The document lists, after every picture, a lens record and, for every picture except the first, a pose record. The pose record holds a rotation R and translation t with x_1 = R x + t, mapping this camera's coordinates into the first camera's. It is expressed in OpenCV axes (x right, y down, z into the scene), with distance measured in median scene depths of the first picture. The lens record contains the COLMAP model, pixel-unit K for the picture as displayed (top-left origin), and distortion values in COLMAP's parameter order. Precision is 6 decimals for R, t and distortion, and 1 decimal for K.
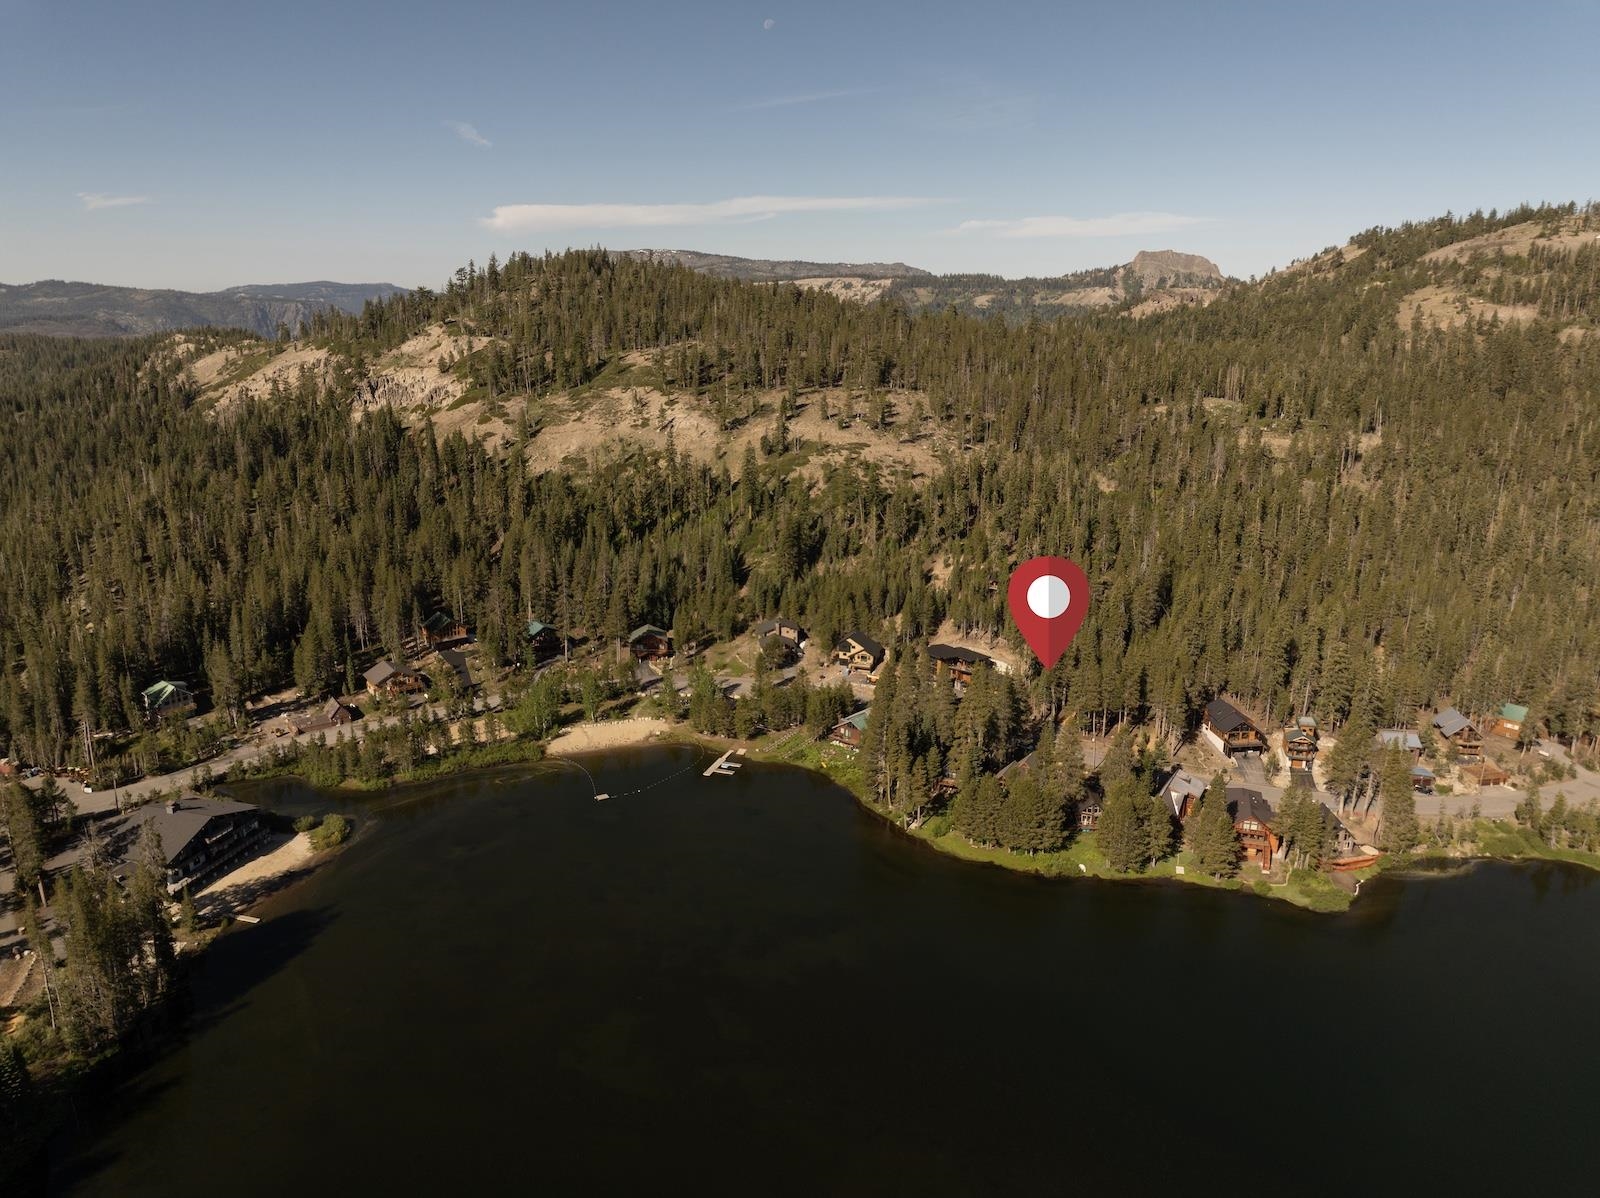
lens RADIAL K [[1148.5, 0, 800.0], [0, 1148.5, 599.0], [0, 0, 1]] dist [-0.061299, 0.039734]
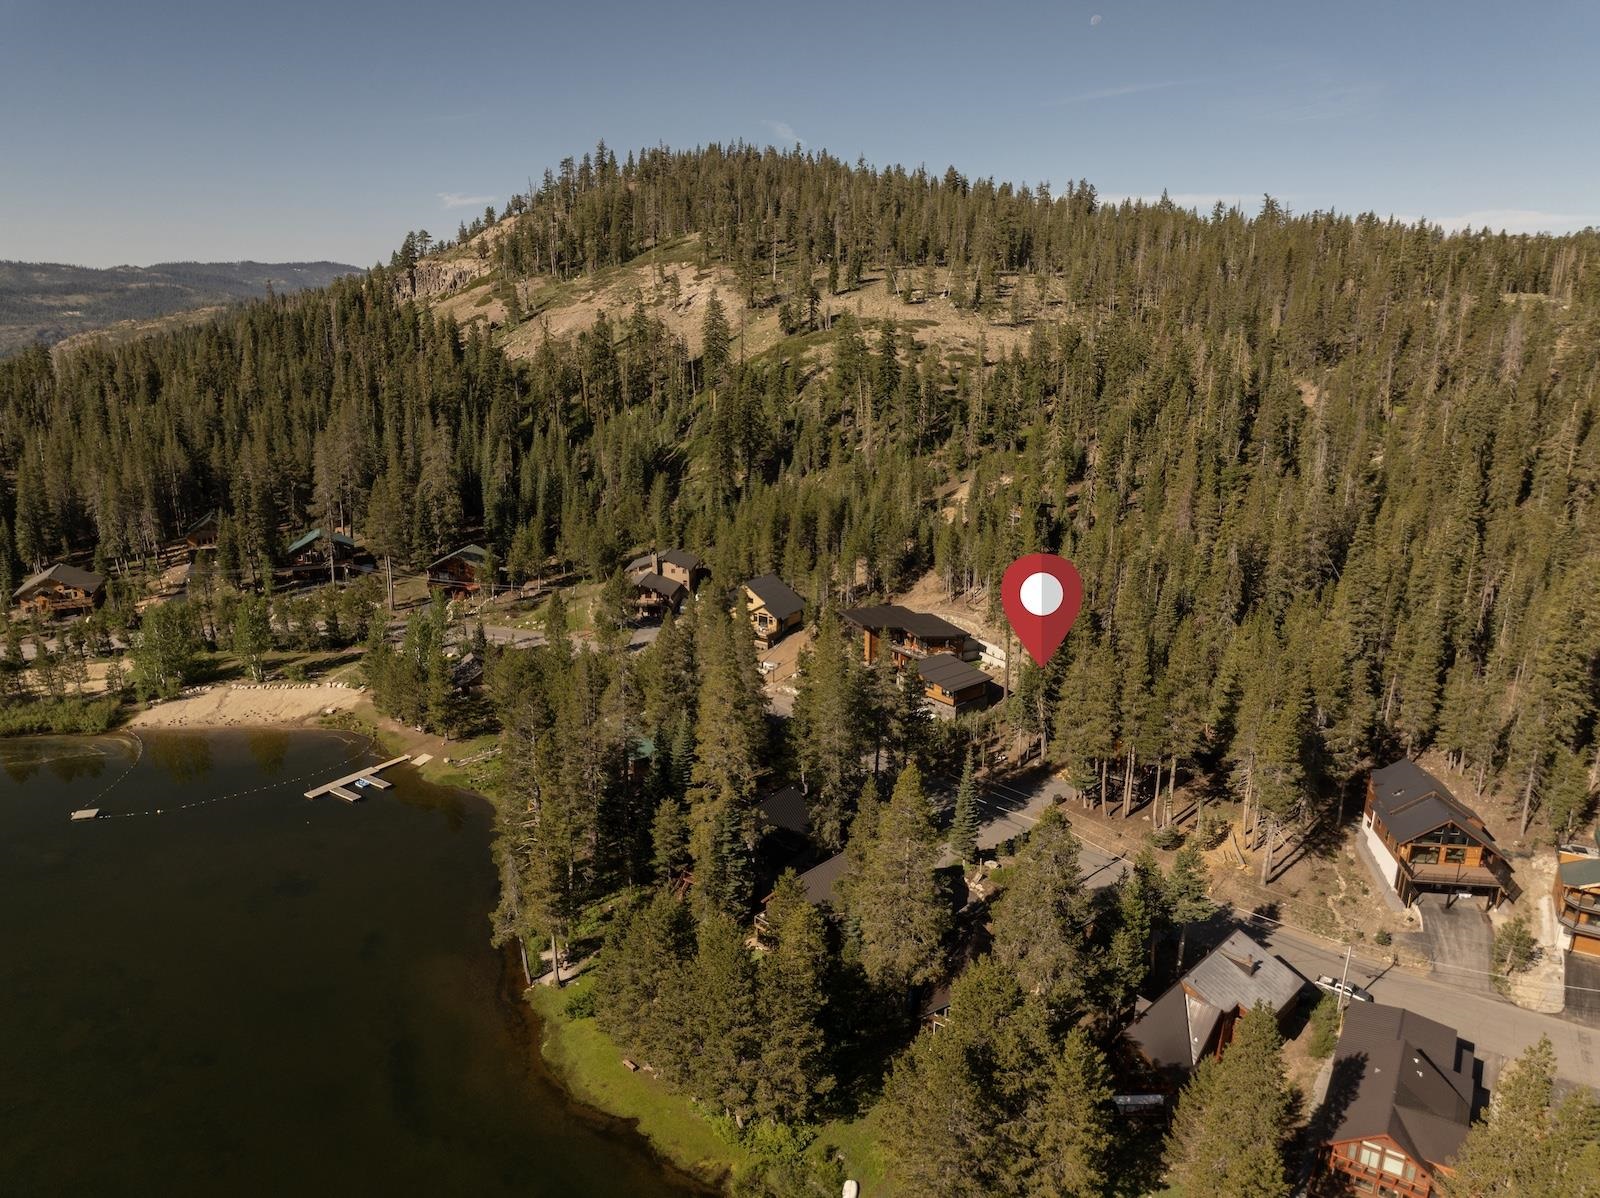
lens RADIAL K [[1155.5, 0, 800.0], [0, 1155.5, 599.0], [0, 0, 1]] dist [-0.037373, 0.004116]
pose [[0.968260, 0.076073, -0.238088, 0.227673], [-0.076099, 0.997059, 0.009096, 0.037432], [0.238079, 0.009311, 0.971201, 0.488110]]
